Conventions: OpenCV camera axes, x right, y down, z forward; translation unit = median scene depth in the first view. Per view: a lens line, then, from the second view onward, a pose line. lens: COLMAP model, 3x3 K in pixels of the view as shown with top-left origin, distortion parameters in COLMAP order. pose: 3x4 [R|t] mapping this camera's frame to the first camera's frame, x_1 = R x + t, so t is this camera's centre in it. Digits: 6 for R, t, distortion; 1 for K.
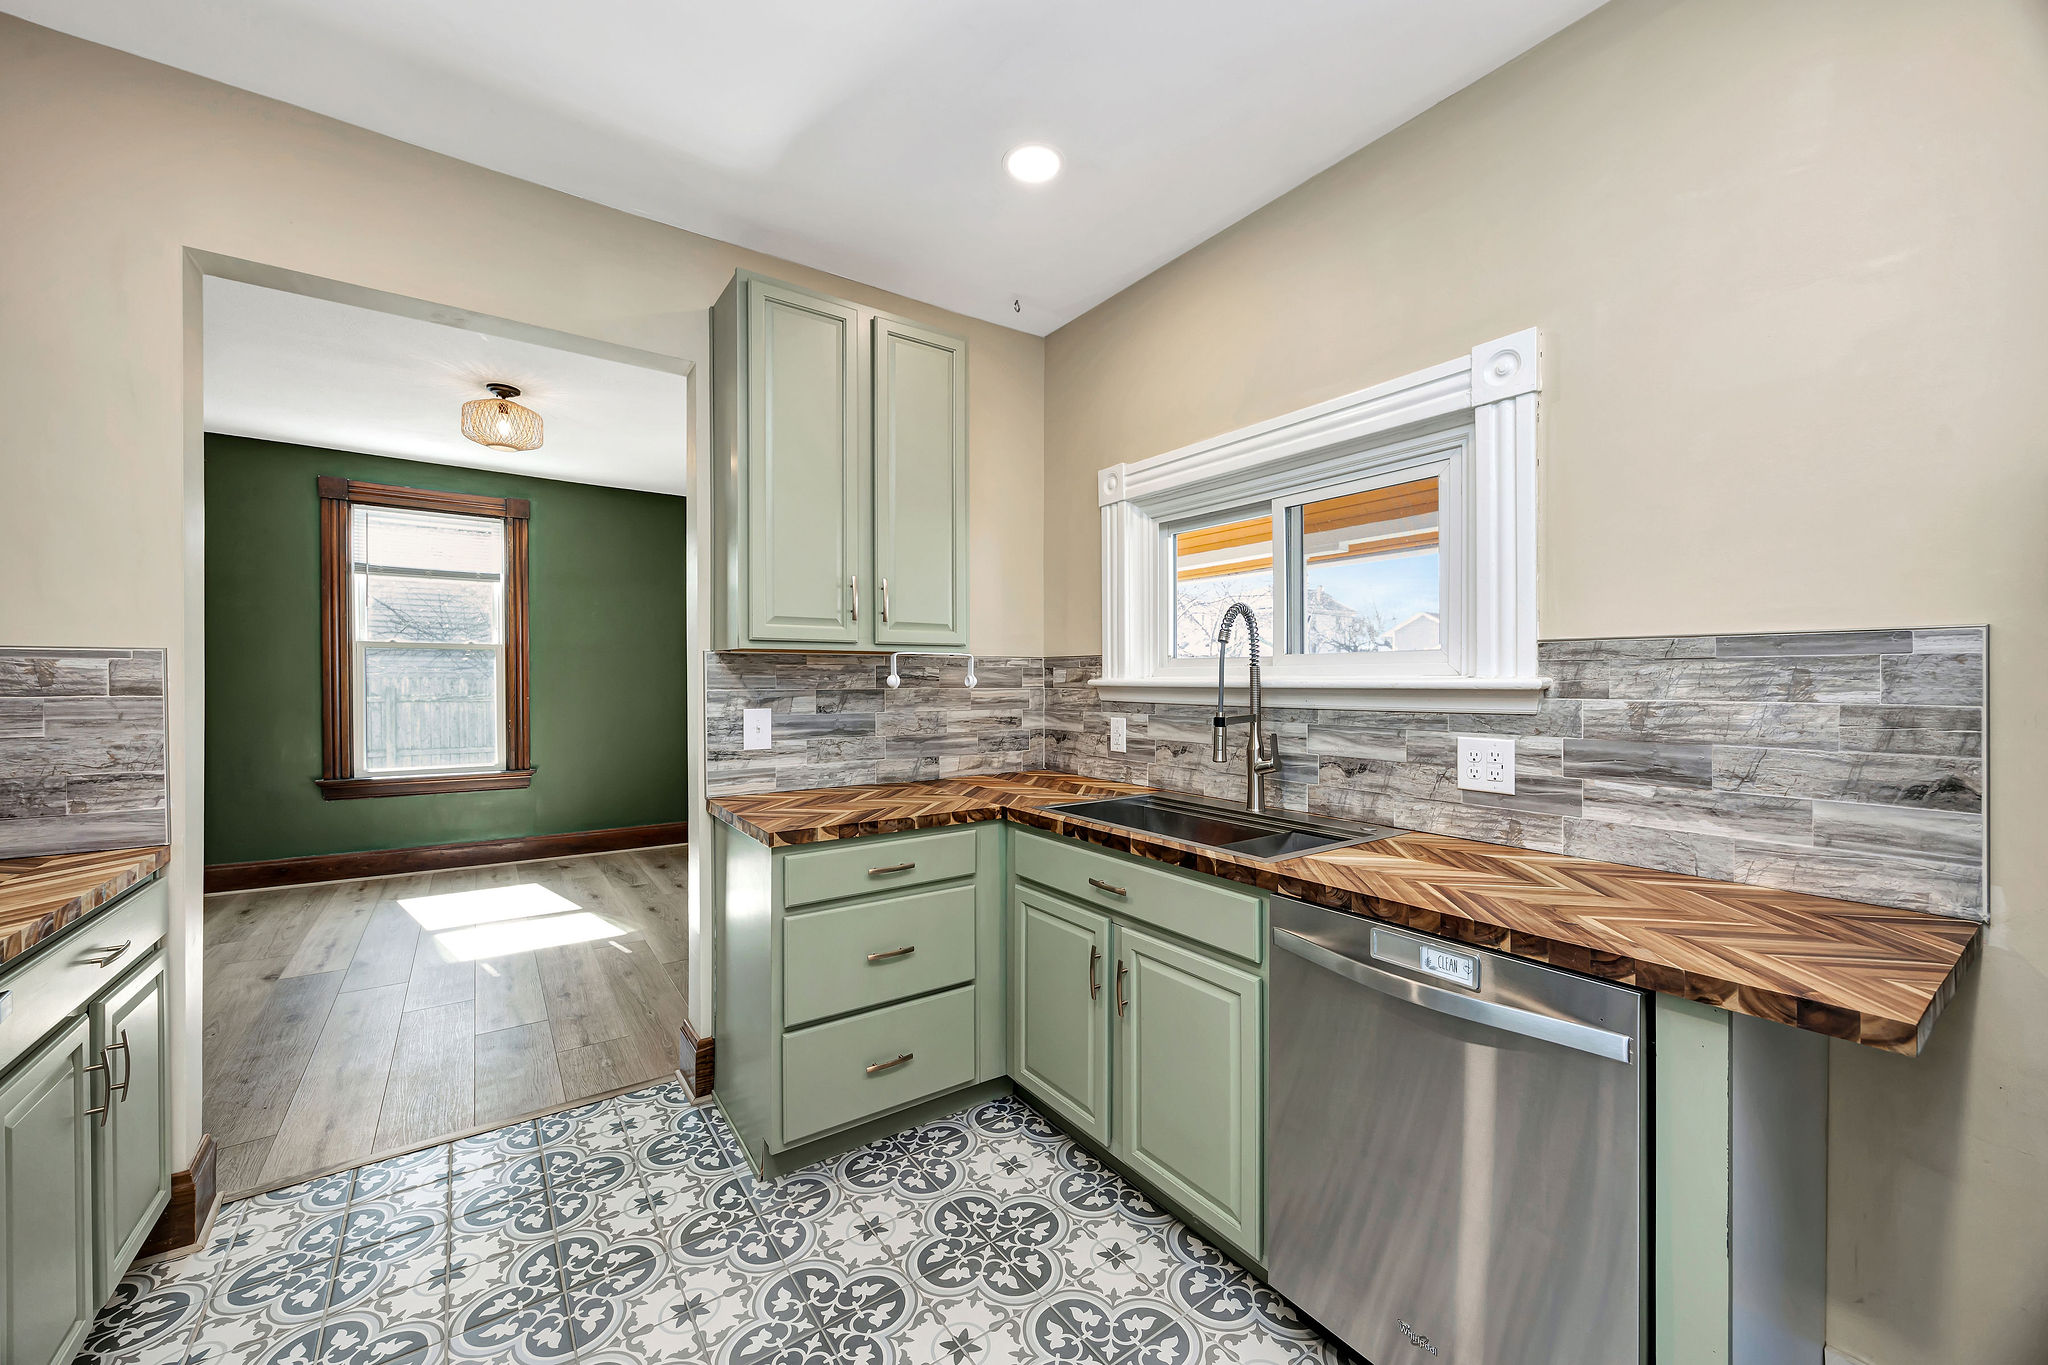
lens RADIAL K [[776.8, 0, 1025.4], [0, 776.8, 679.3], [0, 0, 1]] dist [-0.001951, -0.000302]
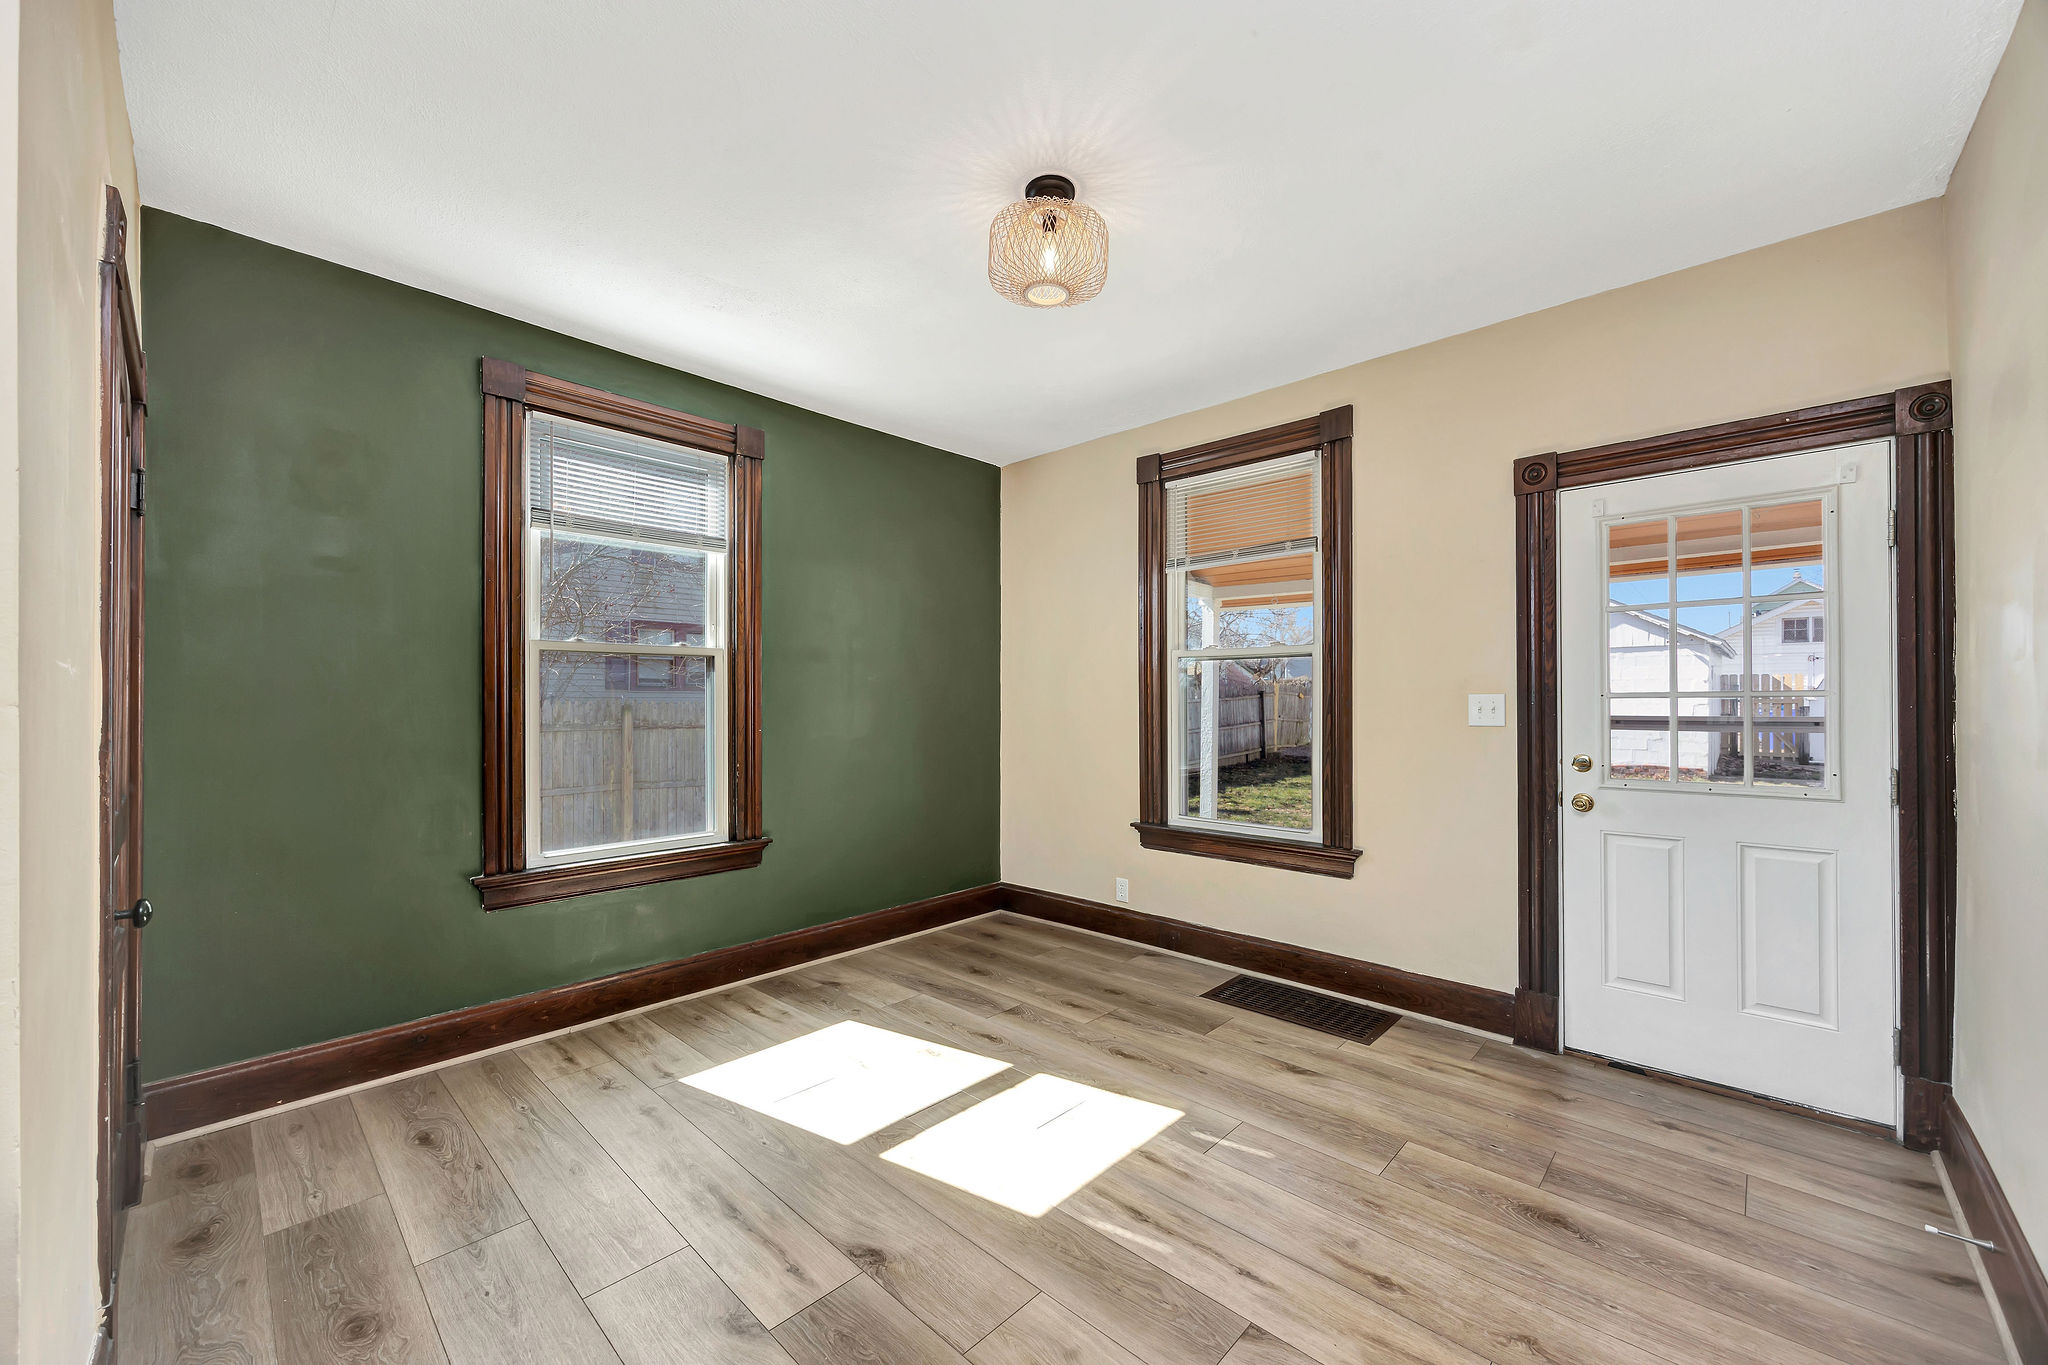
lens RADIAL K [[789.7, 0, 1028.4], [0, 789.7, 688.1], [0, 0, 1]] dist [0.017190, 0.000140]
pose [[0.981054, -0.003759, 0.193699, -1.159908], [0.006816, 0.999863, -0.015115, 0.001447], [-0.193616, 0.016149, 0.980945, 0.612729]]
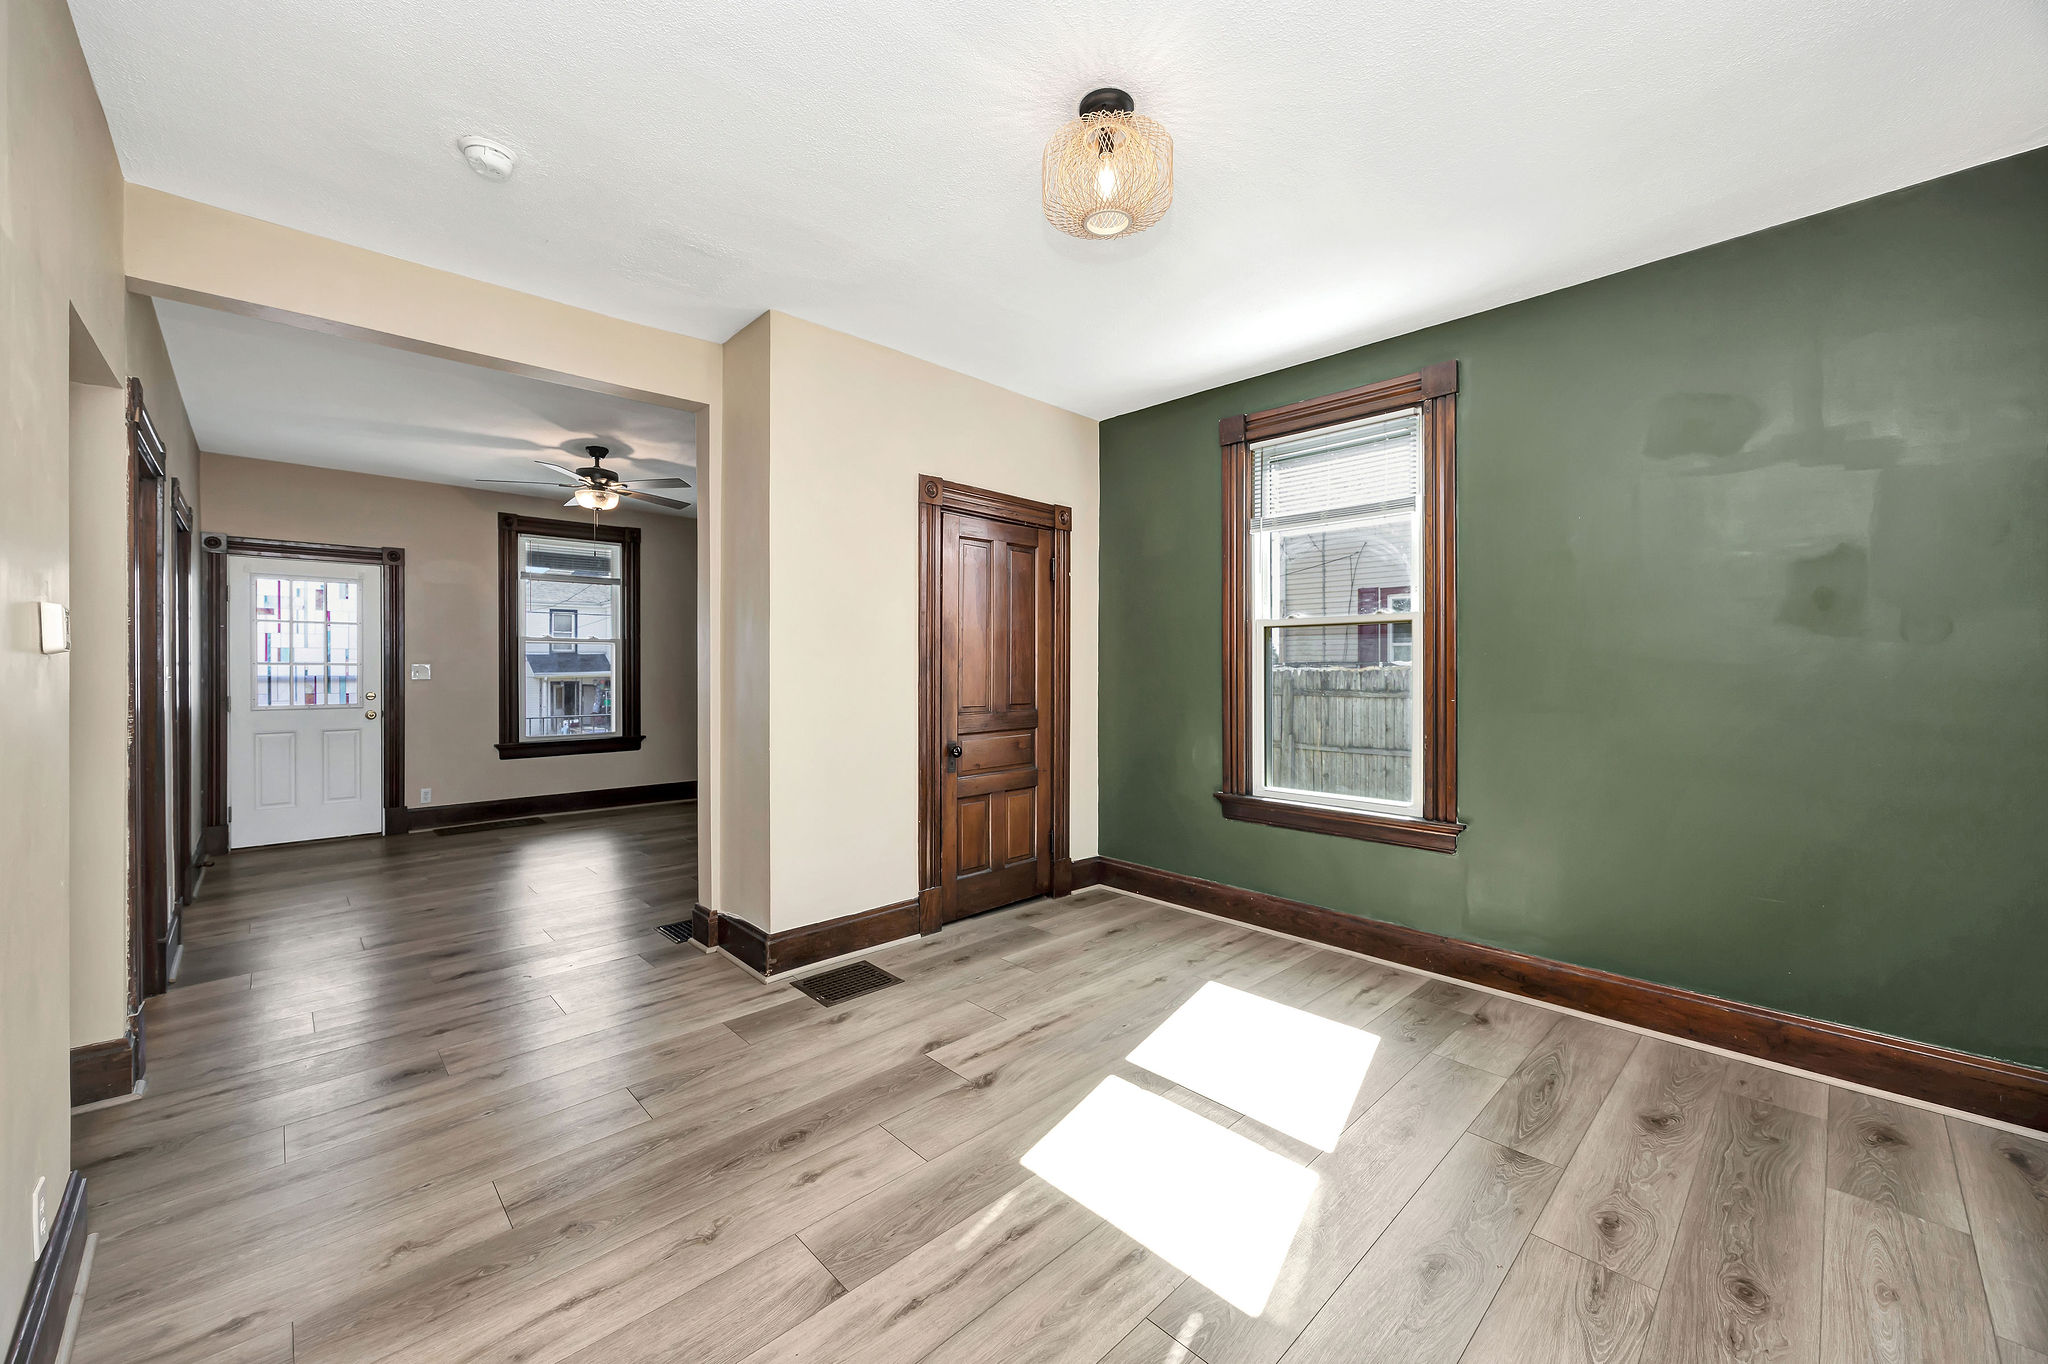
lens RADIAL K [[784.2, 0, 1036.0], [0, 784.2, 685.3], [0, 0, 1]] dist [-0.002475, -0.000165]
pose [[0.156039, 0.017118, -0.987603, -0.228107], [-0.001428, 0.999853, 0.017104, 0.004948], [0.987750, -0.001259, 0.156040, 1.265839]]
